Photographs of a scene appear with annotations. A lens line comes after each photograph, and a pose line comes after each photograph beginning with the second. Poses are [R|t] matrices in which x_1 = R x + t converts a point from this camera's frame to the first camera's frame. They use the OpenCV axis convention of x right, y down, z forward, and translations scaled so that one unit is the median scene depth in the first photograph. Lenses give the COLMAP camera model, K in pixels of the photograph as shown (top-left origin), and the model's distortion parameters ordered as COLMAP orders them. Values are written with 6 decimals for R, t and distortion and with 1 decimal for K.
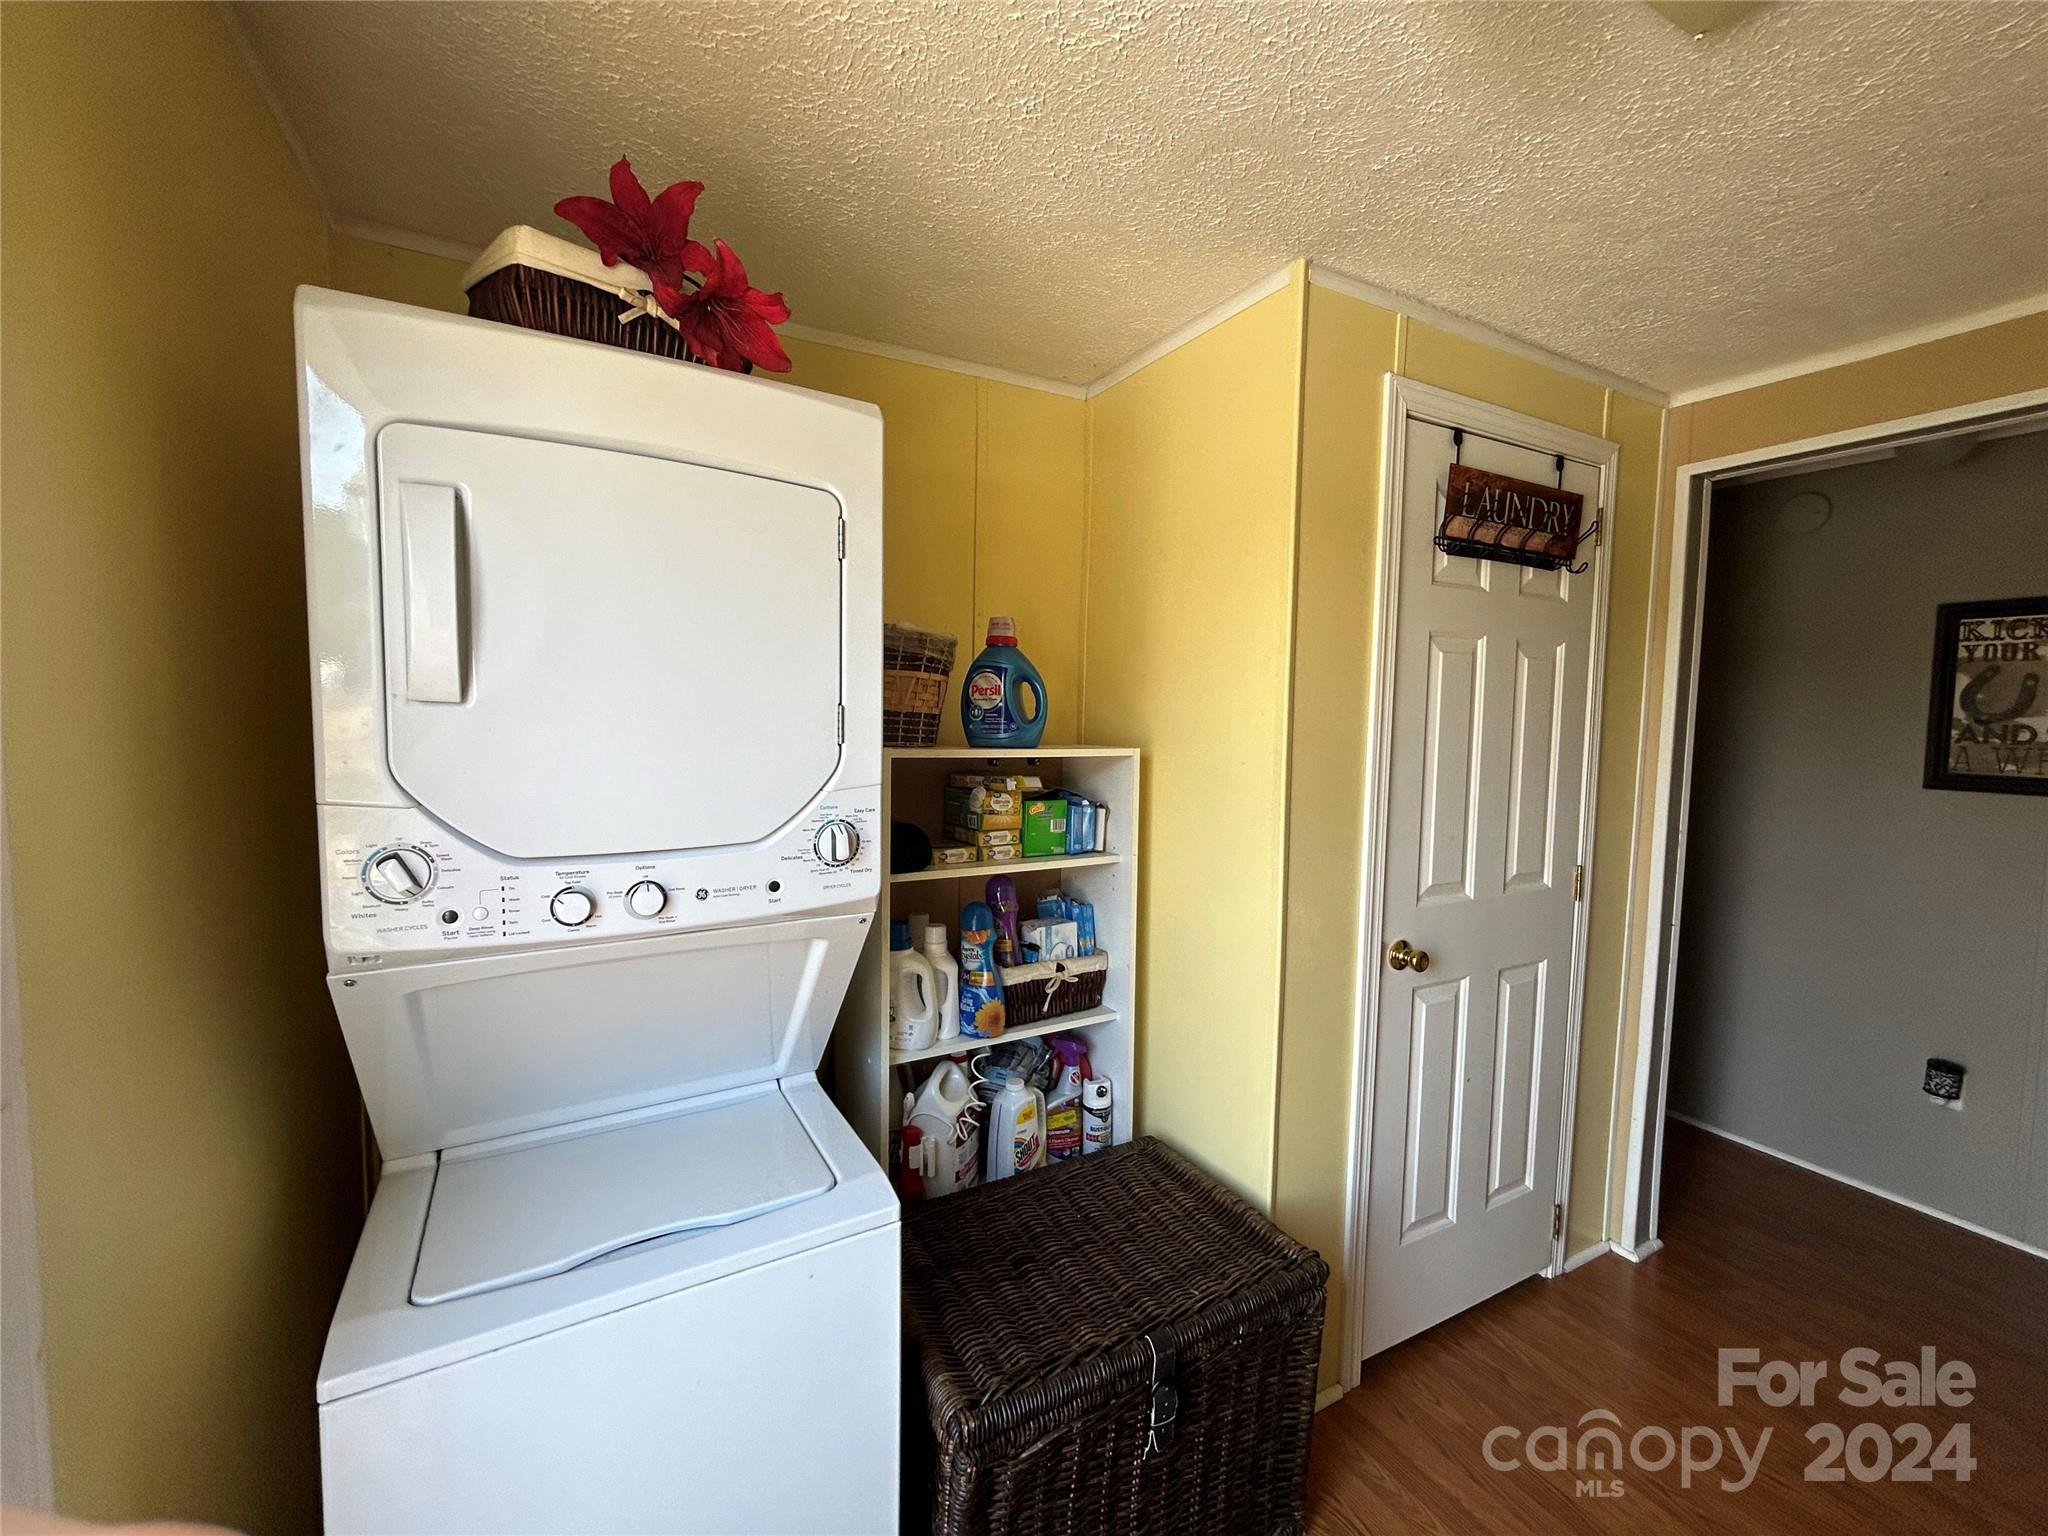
lens RADIAL K [[826.3, 0, 1025.8], [0, 826.3, 765.8], [0, 0, 1]] dist [-0.000502, -0.000692]
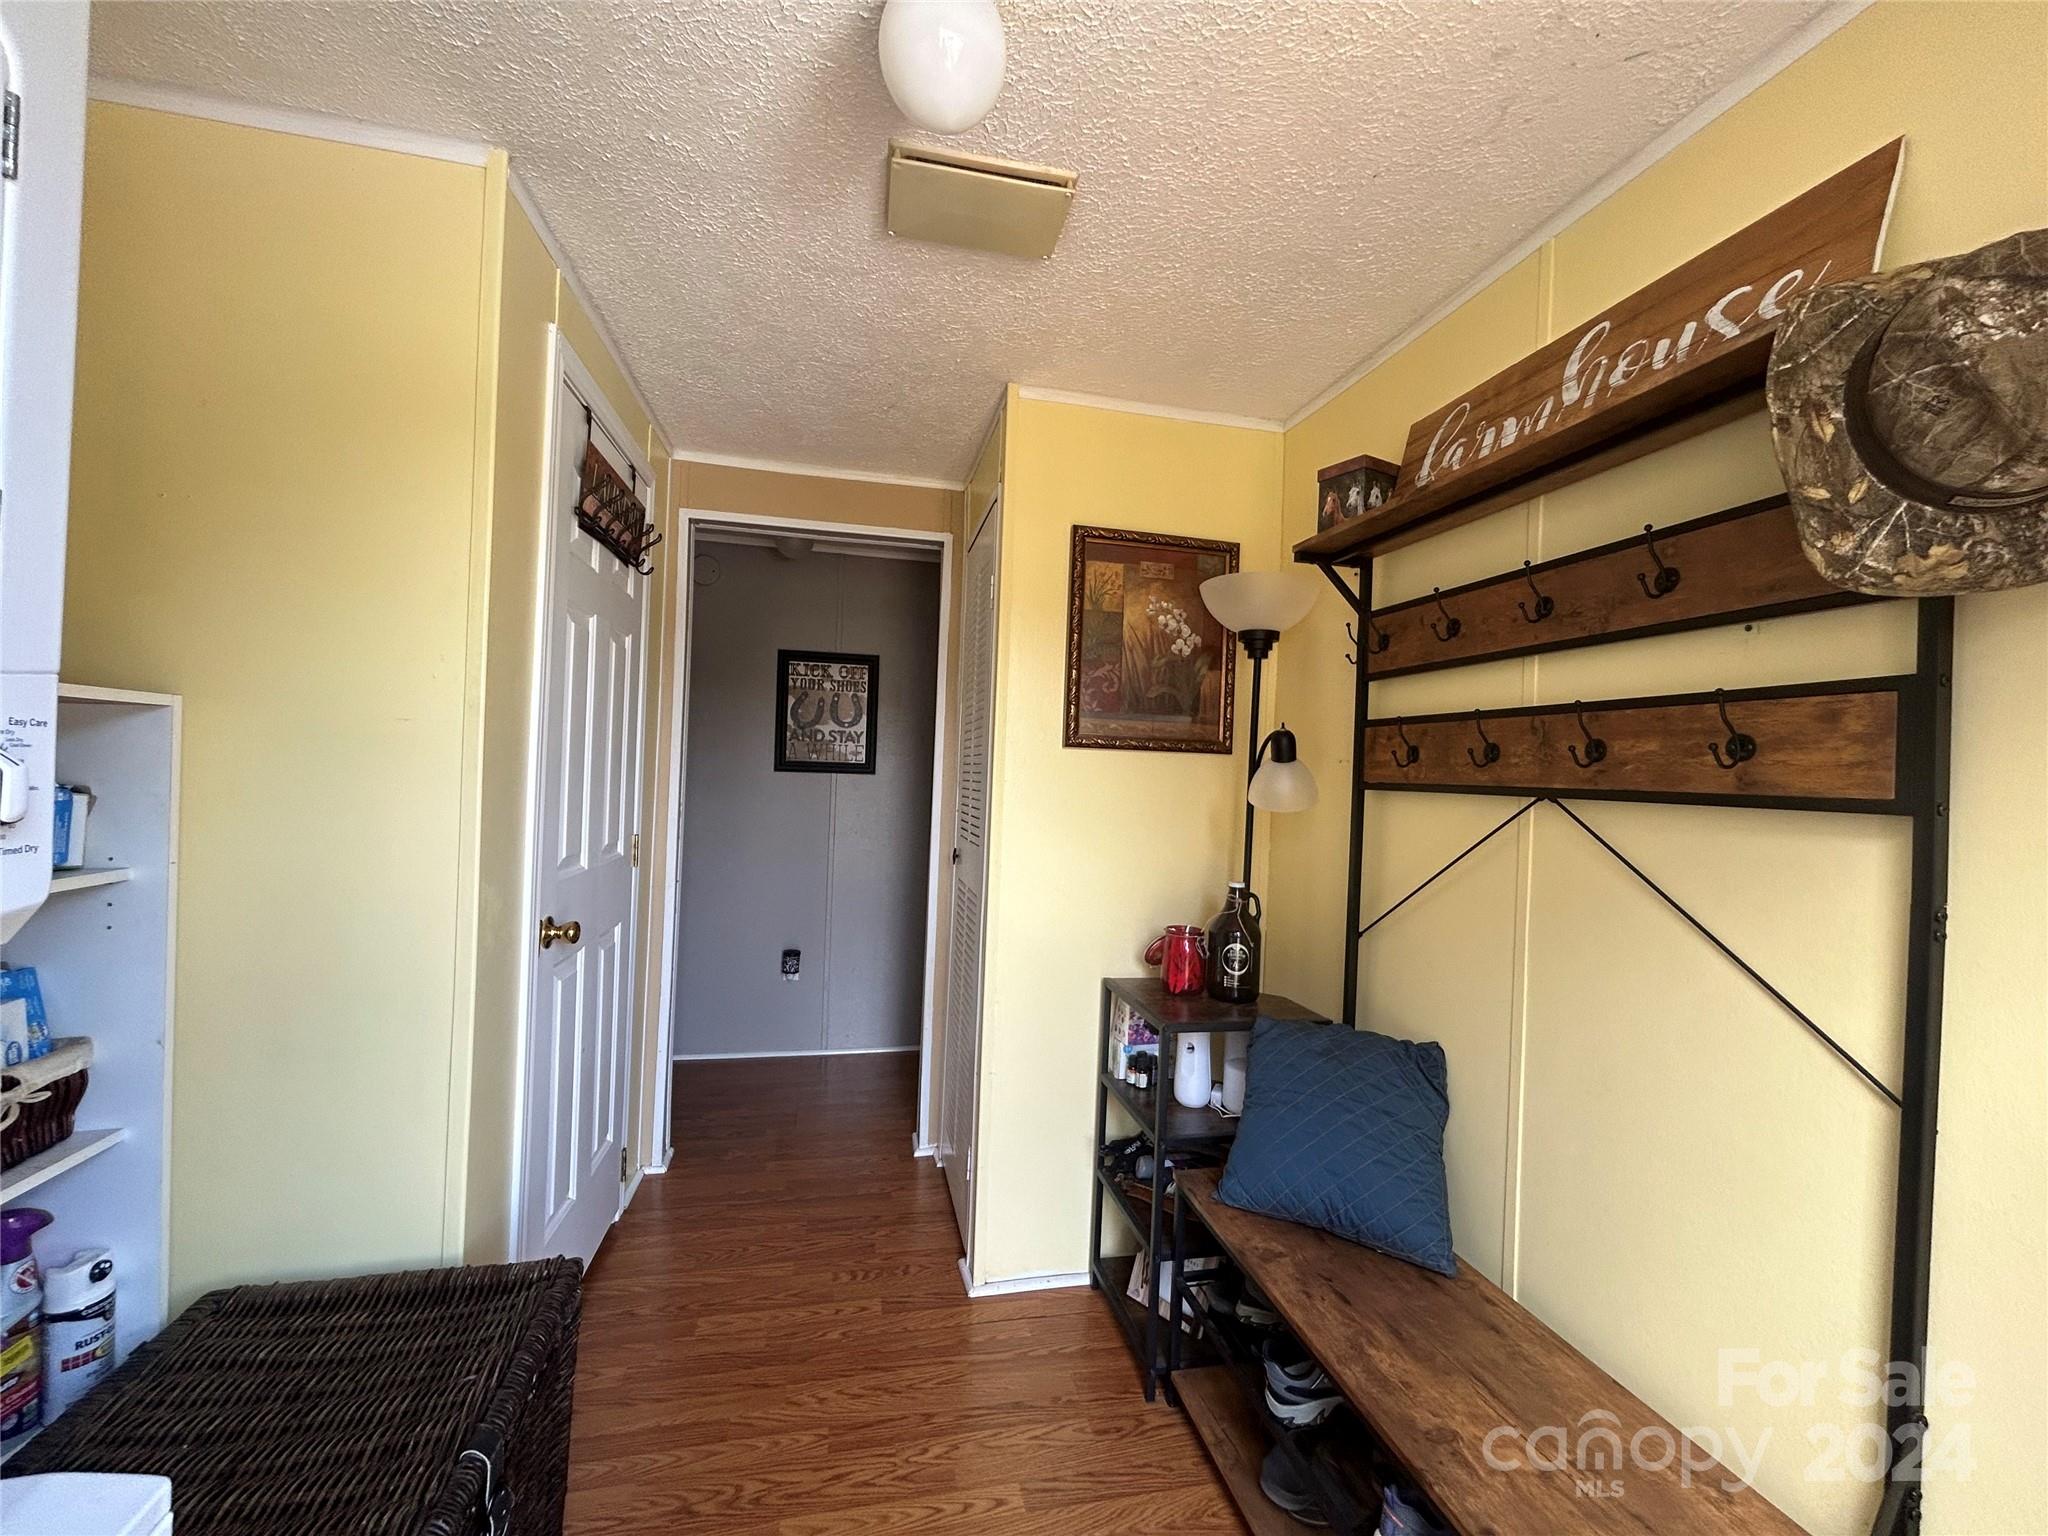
lens RADIAL K [[826.3, 0, 1030.8], [0, 826.3, 766.4], [0, 0, 1]] dist [-0.000502, -0.000692]
pose [[0.275814, -0.001874, 0.961209, -0.287492], [0.031726, 0.999471, -0.007155, 0.057362], [-0.960687, 0.032469, 0.275728, 0.182841]]
